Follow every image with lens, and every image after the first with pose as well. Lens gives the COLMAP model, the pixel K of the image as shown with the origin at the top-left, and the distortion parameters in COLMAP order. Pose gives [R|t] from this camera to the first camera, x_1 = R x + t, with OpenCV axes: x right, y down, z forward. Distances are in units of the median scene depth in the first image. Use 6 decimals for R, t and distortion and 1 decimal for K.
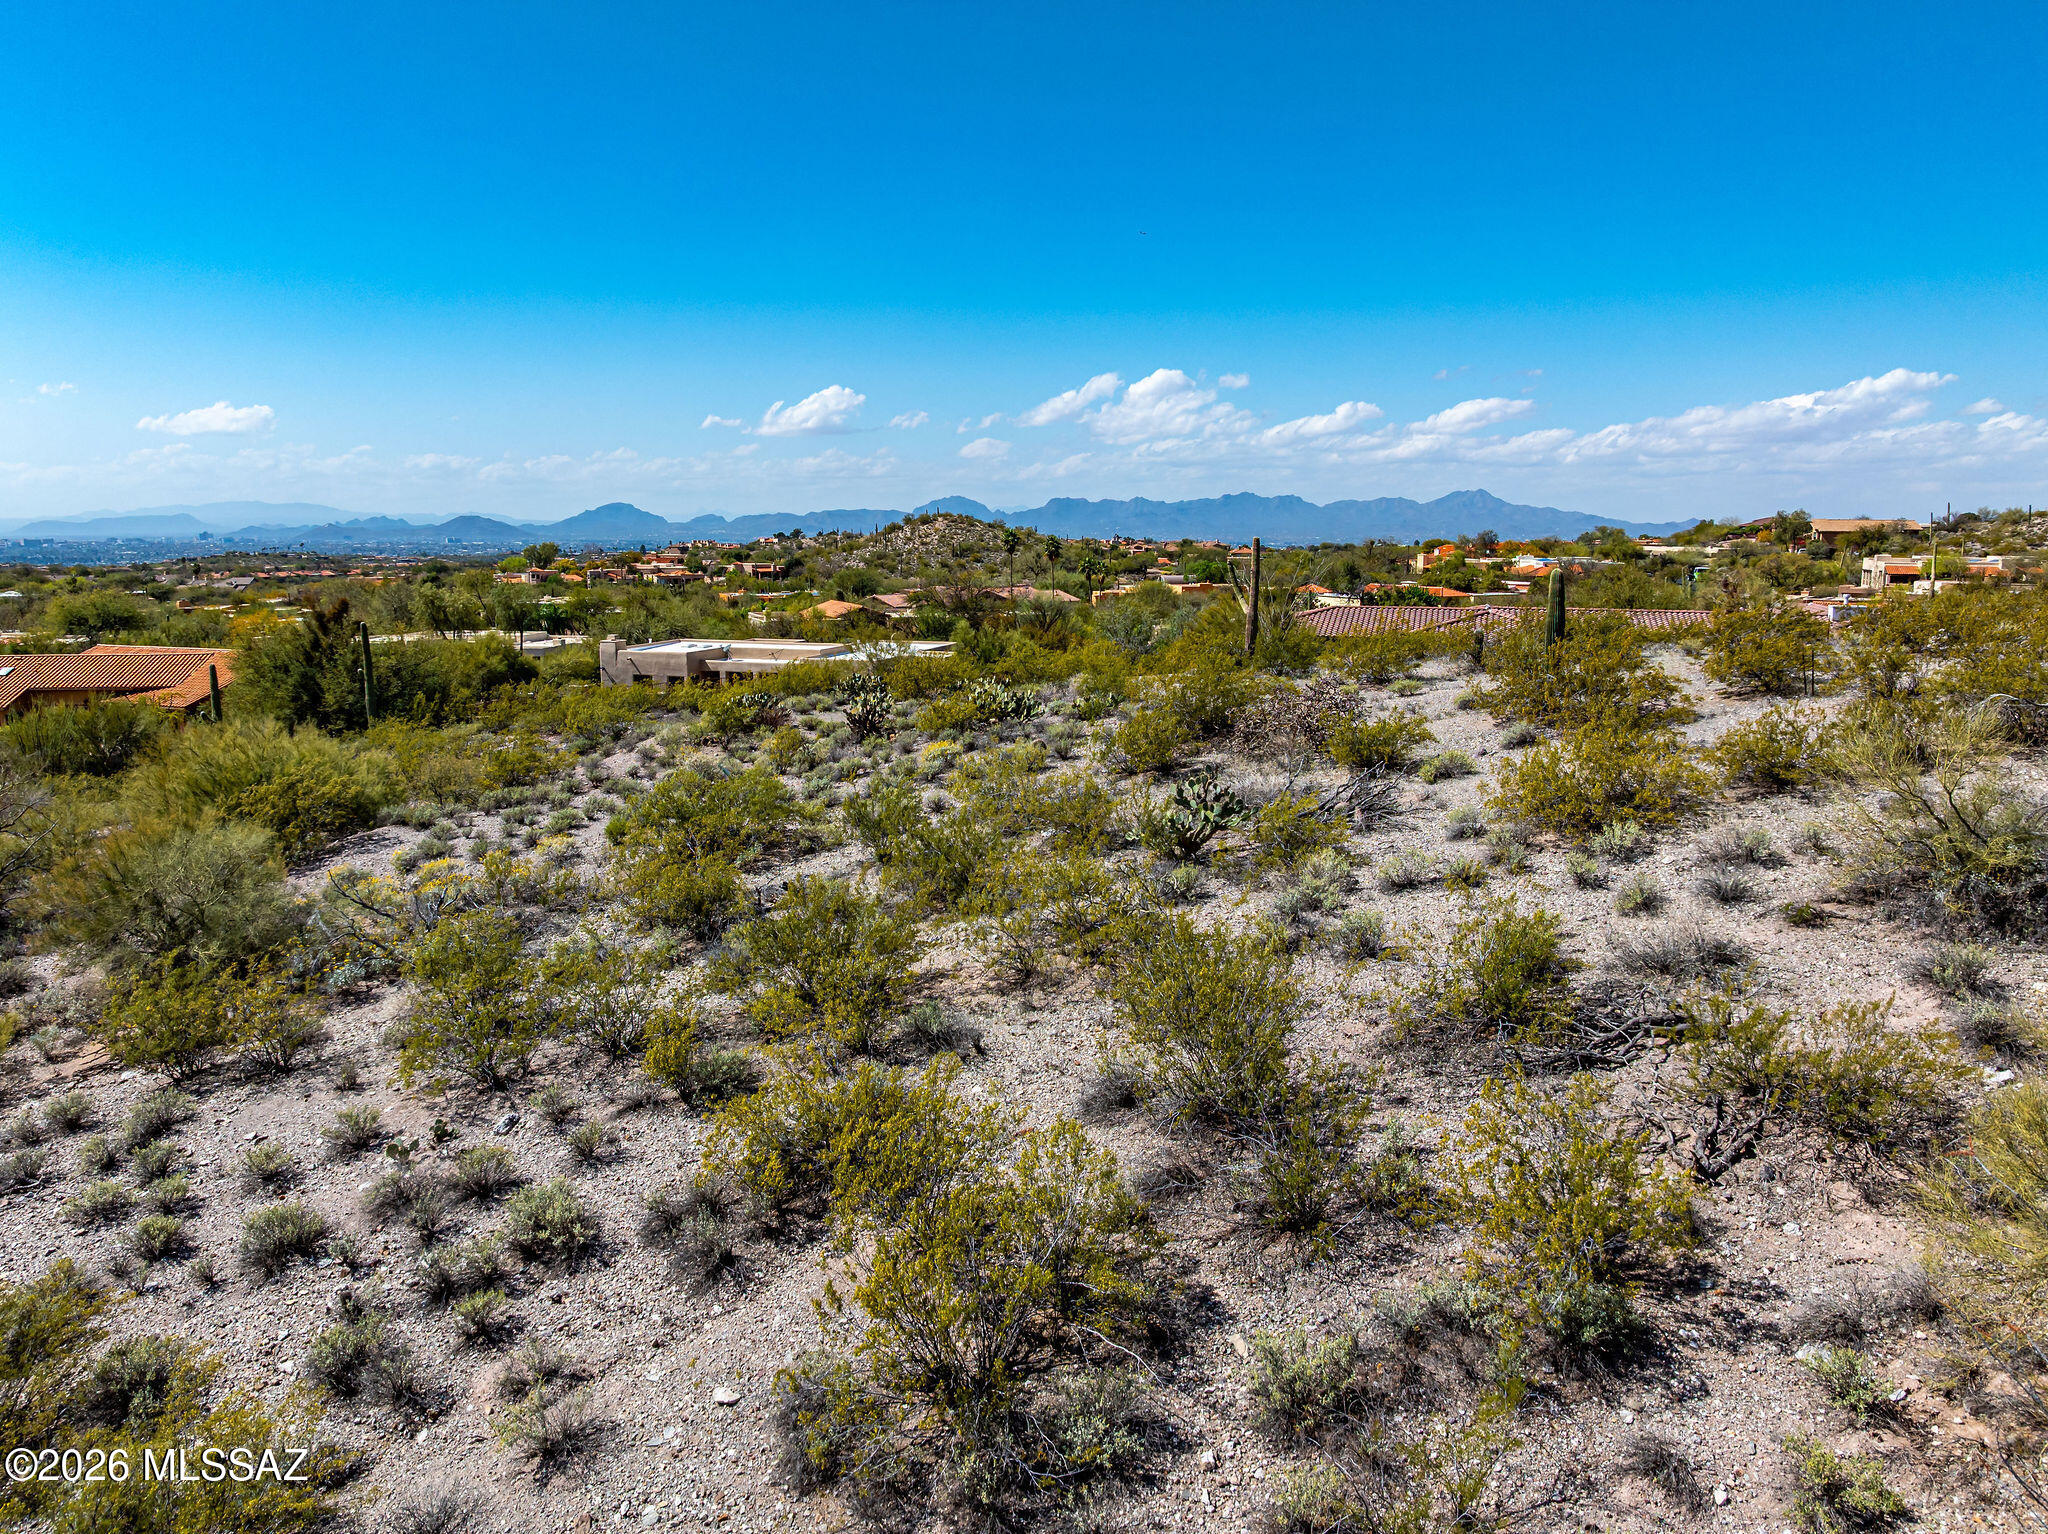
lens RADIAL K [[1444.9, 0, 1015.6], [0, 1444.9, 769.8], [0, 0, 1]] dist [-0.042406, 0.006868]
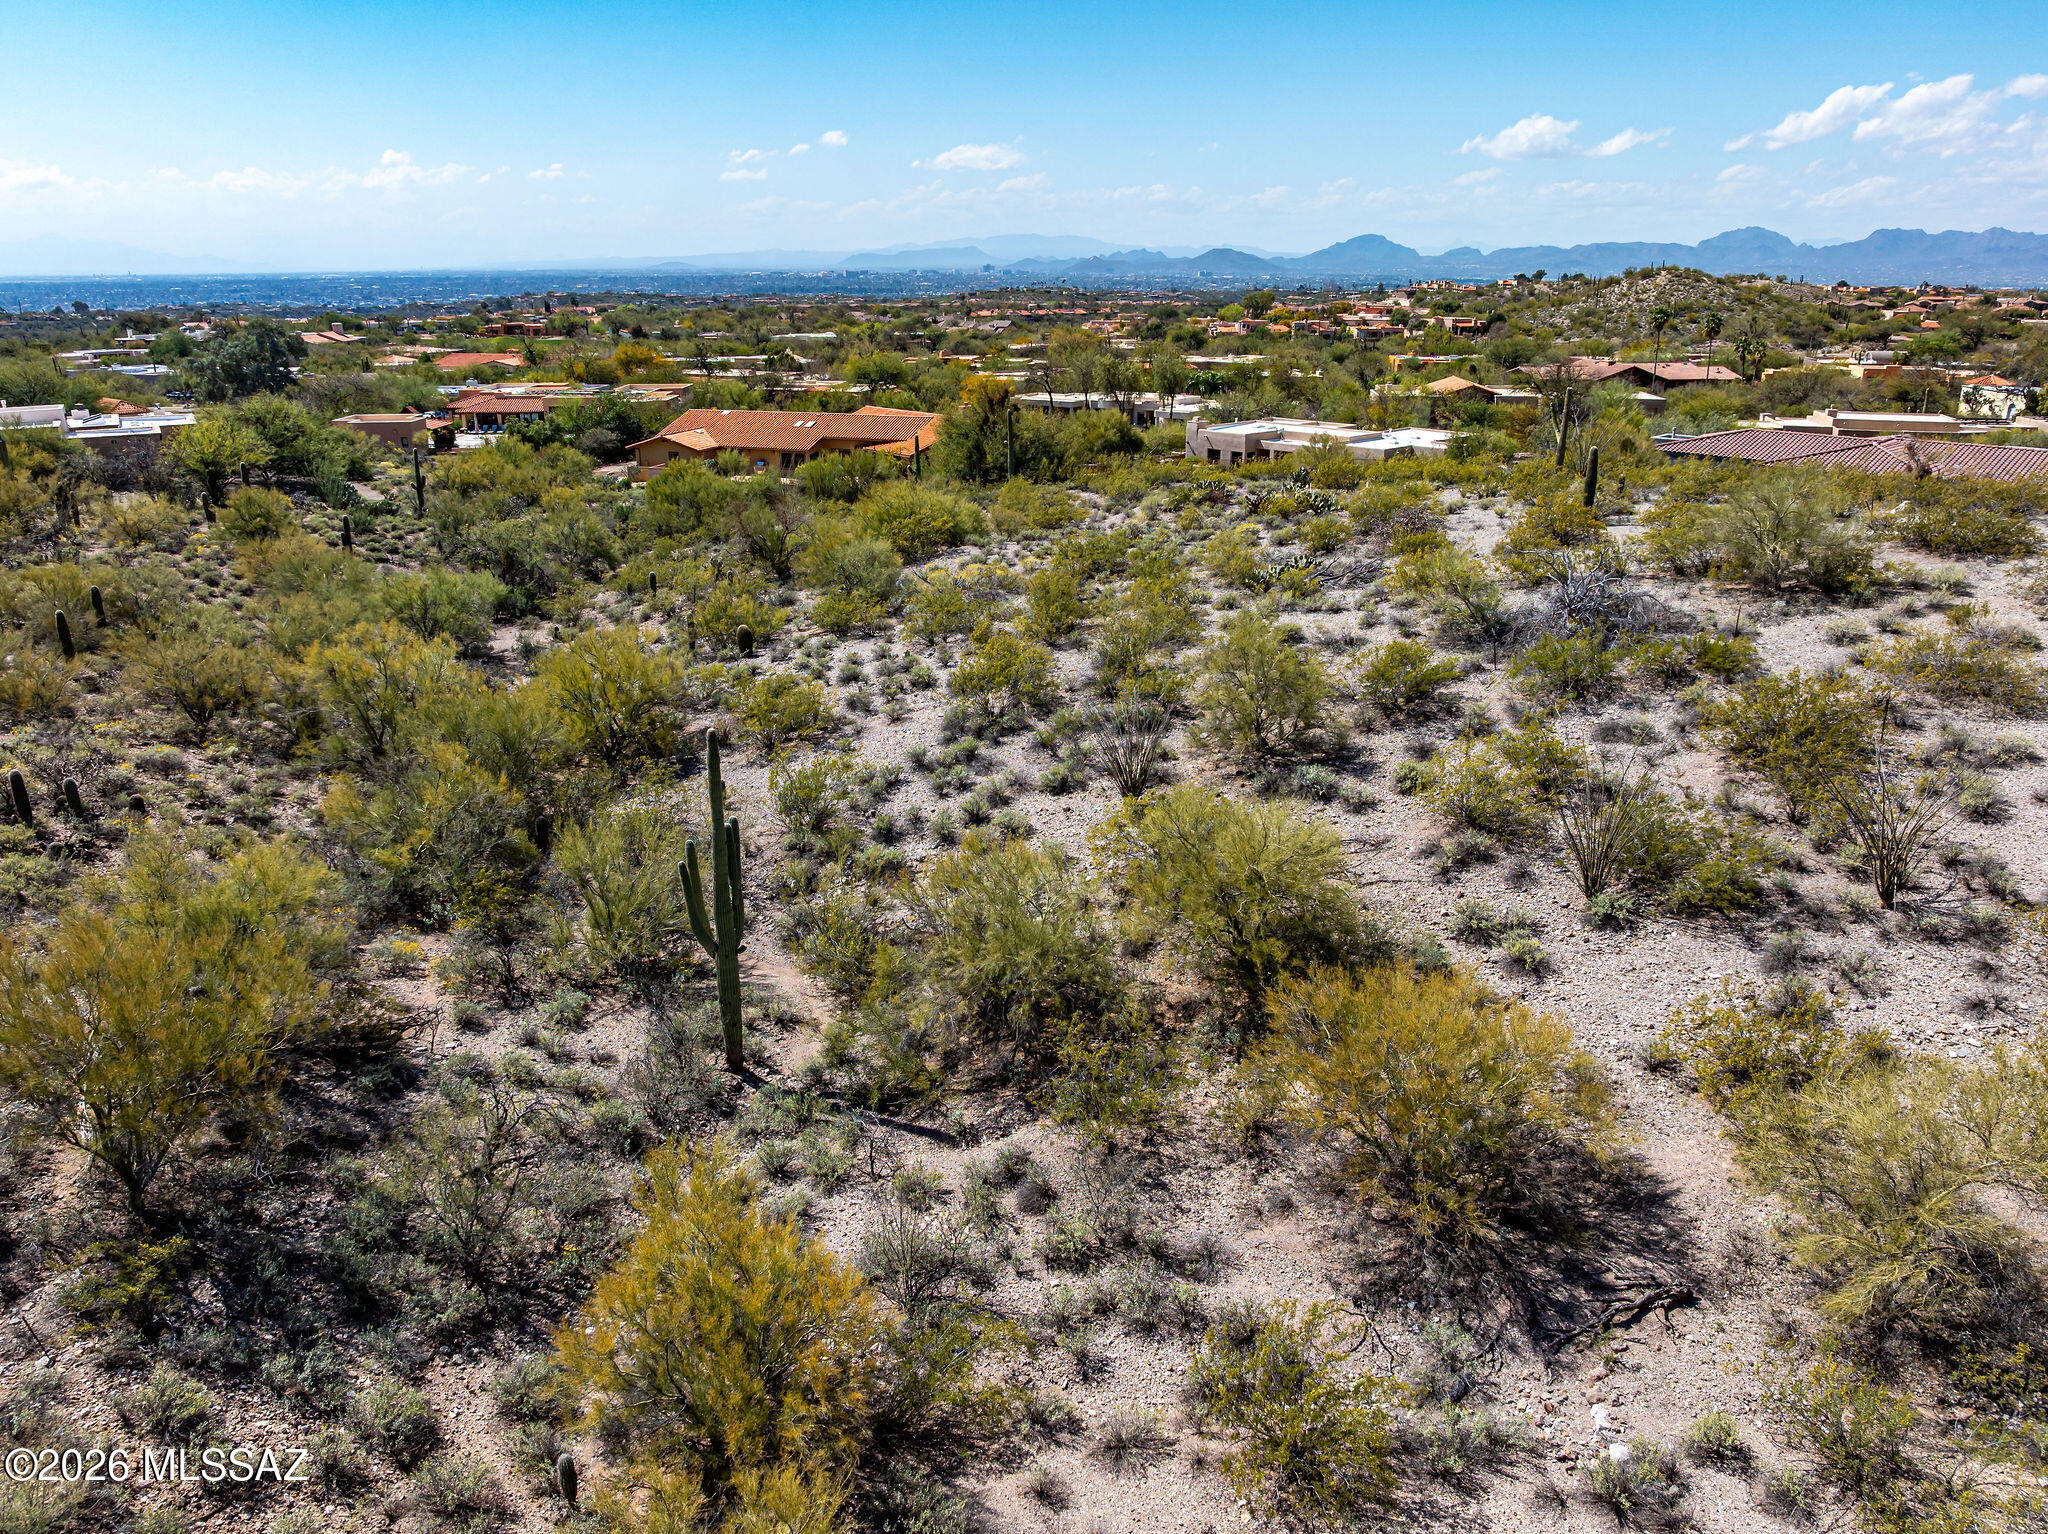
lens RADIAL K [[1457.4, 0, 1024.0], [0, 1457.4, 767.0], [0, 0, 1]] dist [-0.050002, -0.001128]
pose [[0.883080, 0.148585, -0.445075, 0.224713], [-0.070729, 0.979852, 0.186781, -0.016629], [0.463861, -0.133463, 0.875797, -0.289882]]
